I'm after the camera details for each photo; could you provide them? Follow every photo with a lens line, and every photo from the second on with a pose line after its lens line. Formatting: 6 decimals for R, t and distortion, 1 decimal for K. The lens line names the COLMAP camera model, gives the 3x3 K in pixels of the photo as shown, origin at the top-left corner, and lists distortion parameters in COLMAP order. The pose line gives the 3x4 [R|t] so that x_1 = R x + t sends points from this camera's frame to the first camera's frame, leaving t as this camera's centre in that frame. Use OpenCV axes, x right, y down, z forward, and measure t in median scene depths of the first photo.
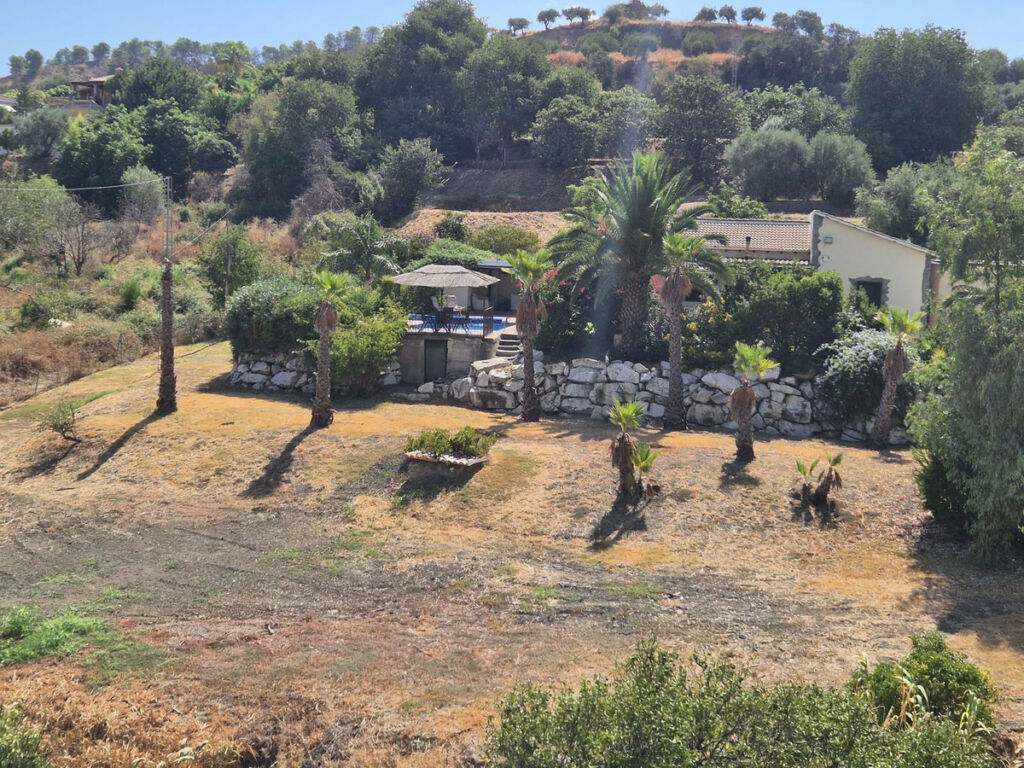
lens RADIAL K [[1348.3, 0, 512.0], [0, 1348.3, 384.0], [0, 0, 1]] dist [0.078533, -0.081796]
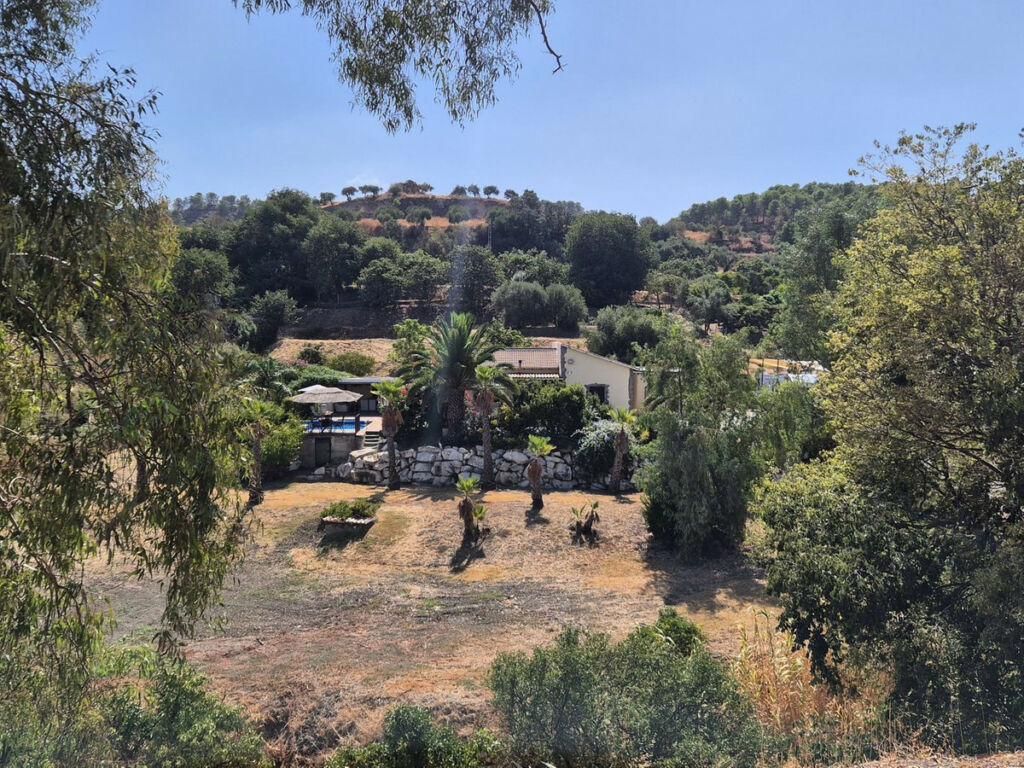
lens RADIAL K [[962.7, 0, 512.0], [0, 962.7, 384.0], [0, 0, 1]] dist [0.059351, -0.018253]
pose [[0.980812, -0.042642, 0.190236, -0.058155], [0.054365, 0.996902, -0.056832, -0.022490], [-0.187223, 0.066084, 0.980092, -0.107034]]
